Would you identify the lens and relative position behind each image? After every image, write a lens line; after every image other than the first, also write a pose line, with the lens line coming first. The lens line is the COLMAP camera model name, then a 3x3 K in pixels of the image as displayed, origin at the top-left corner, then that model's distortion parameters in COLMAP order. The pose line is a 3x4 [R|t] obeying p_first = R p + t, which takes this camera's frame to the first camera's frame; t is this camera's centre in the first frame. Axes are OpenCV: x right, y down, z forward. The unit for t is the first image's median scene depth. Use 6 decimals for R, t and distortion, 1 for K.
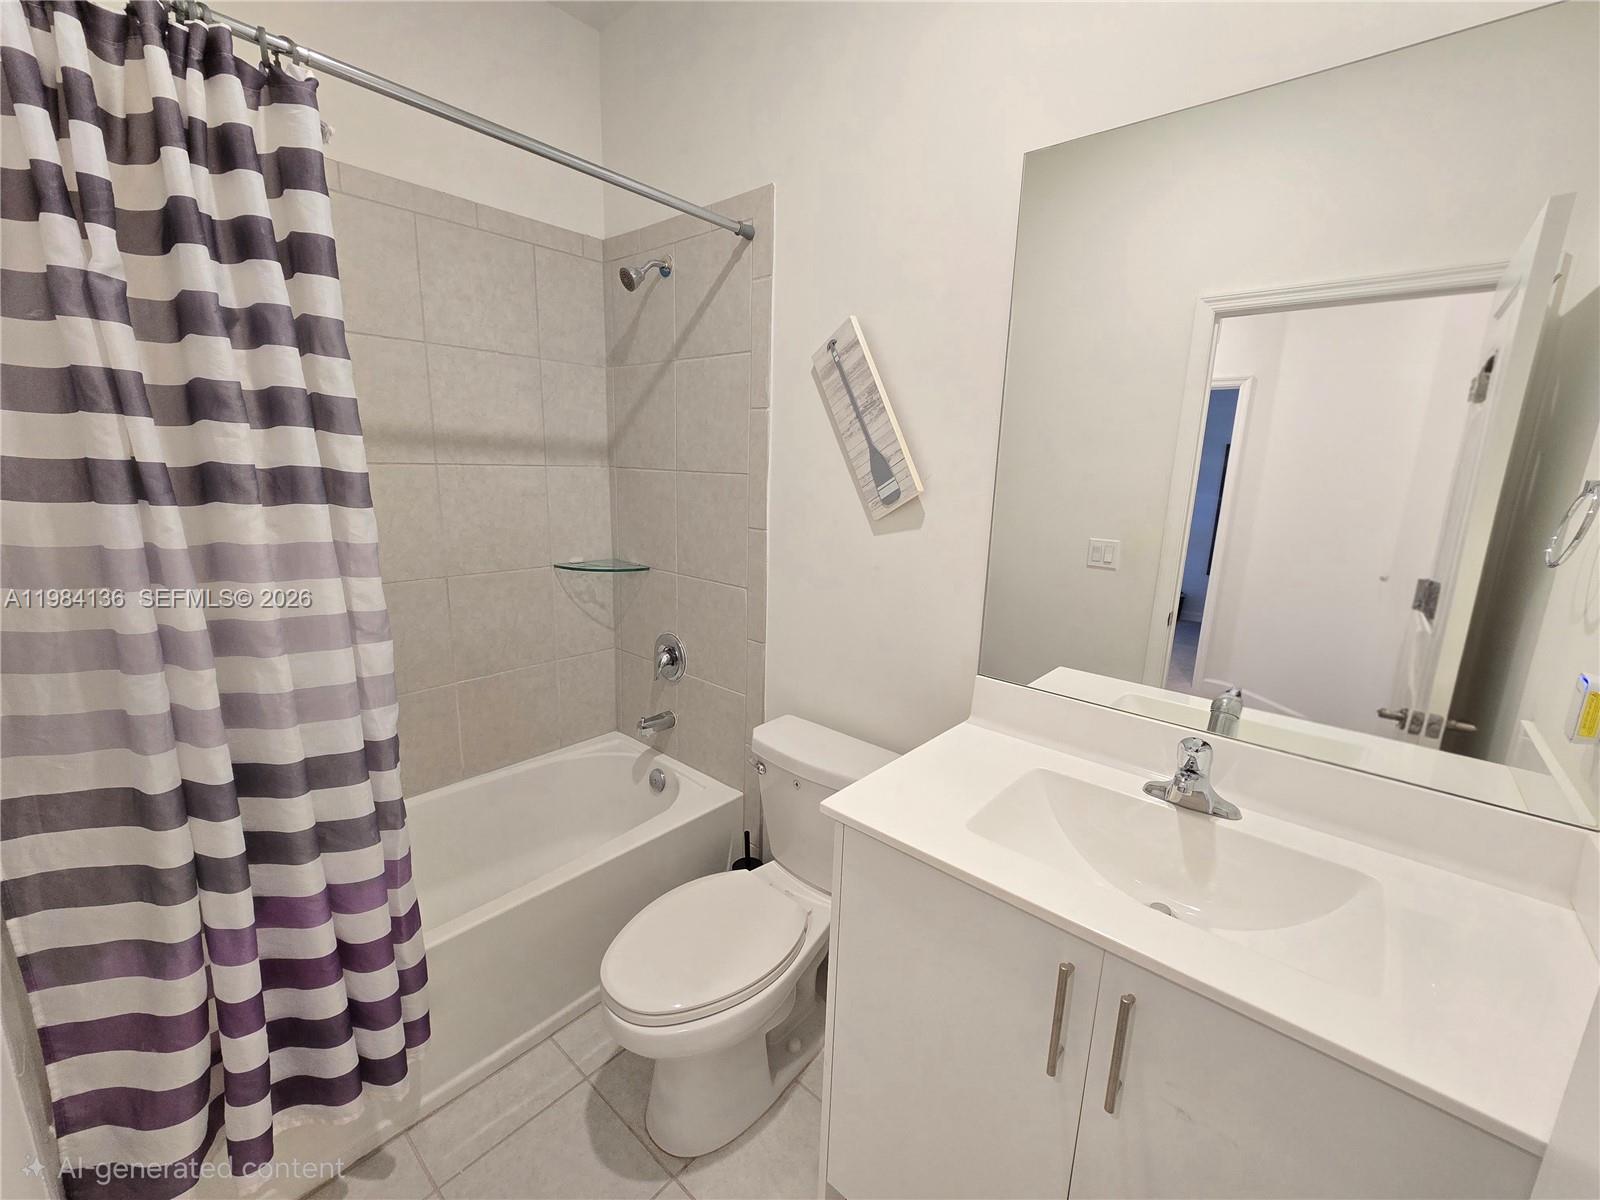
lens RADIAL K [[654.9, 0, 804.8], [0, 654.9, 600.8], [0, 0, 1]] dist [-0.010345, 0.006896]
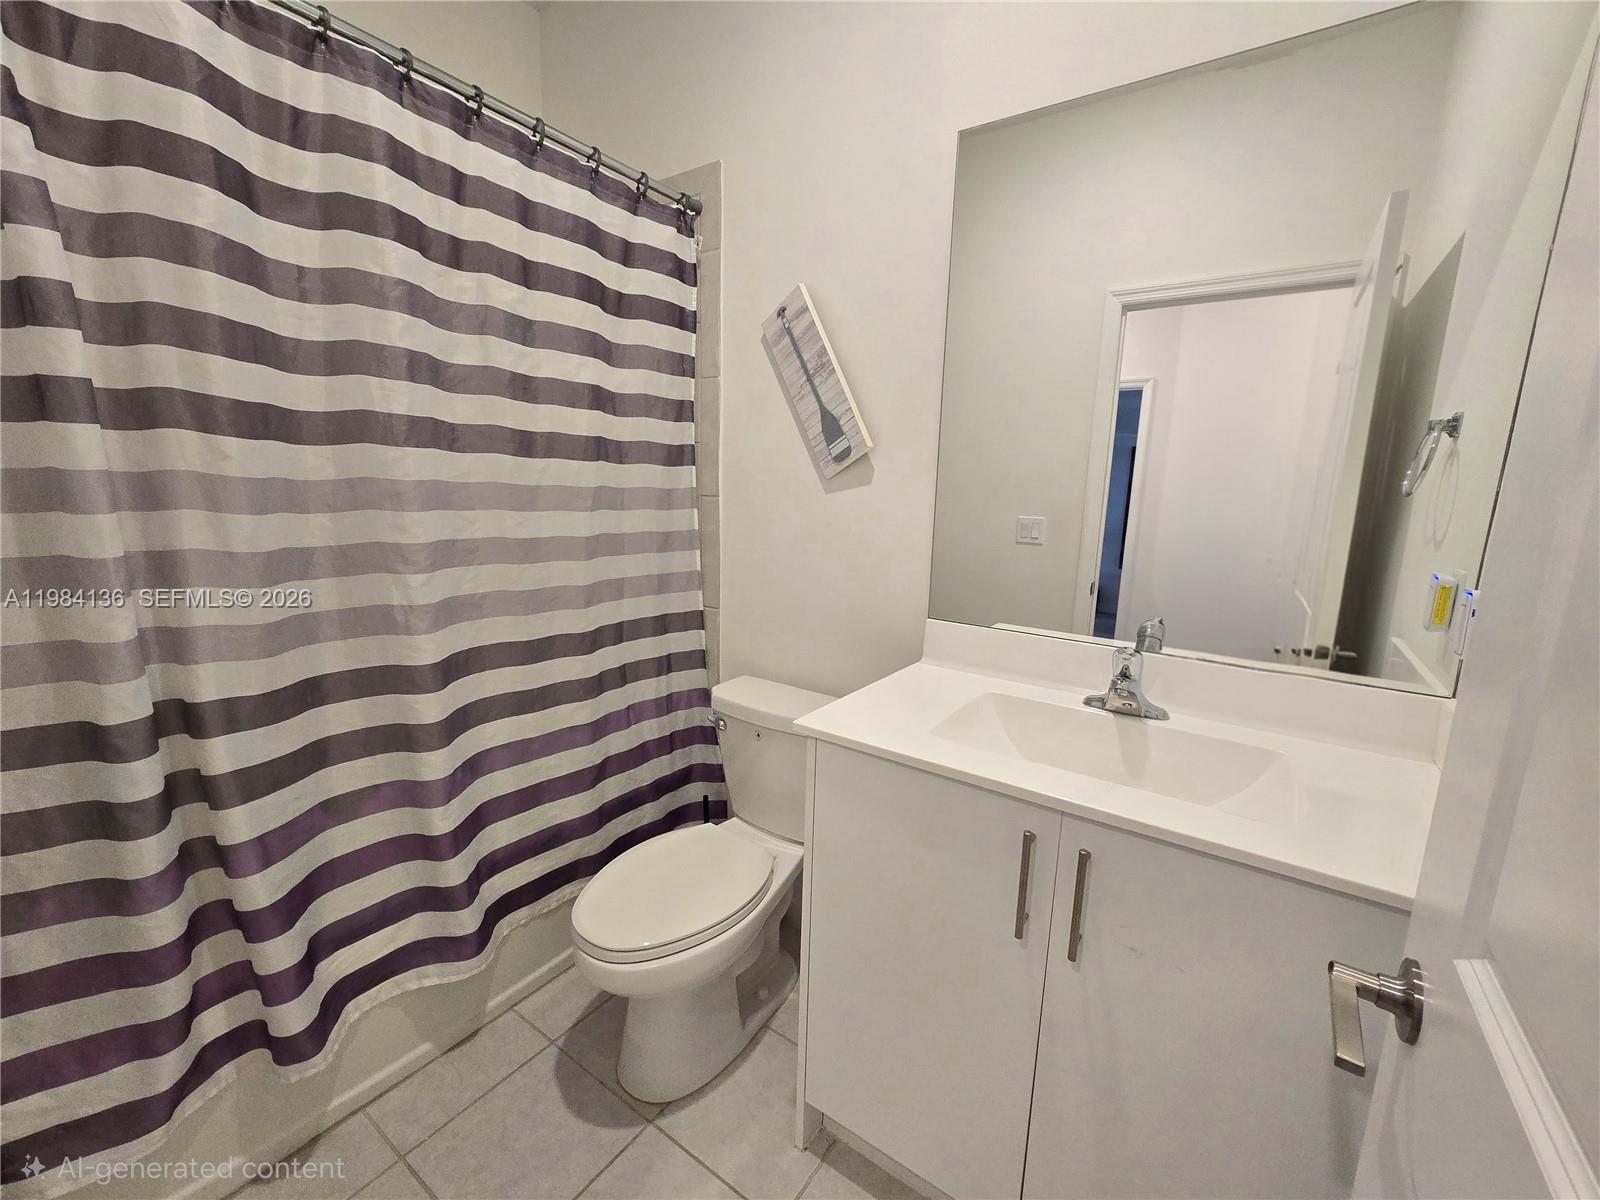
lens RADIAL K [[654.8, 0, 803.8], [0, 654.8, 602.1], [0, 0, 1]] dist [0.002169, 0.000151]
pose [[0.994180, -0.024196, 0.104977, -0.046754], [0.026863, 0.999349, -0.024064, 0.104196], [-0.104326, 0.026744, 0.994183, -0.038528]]
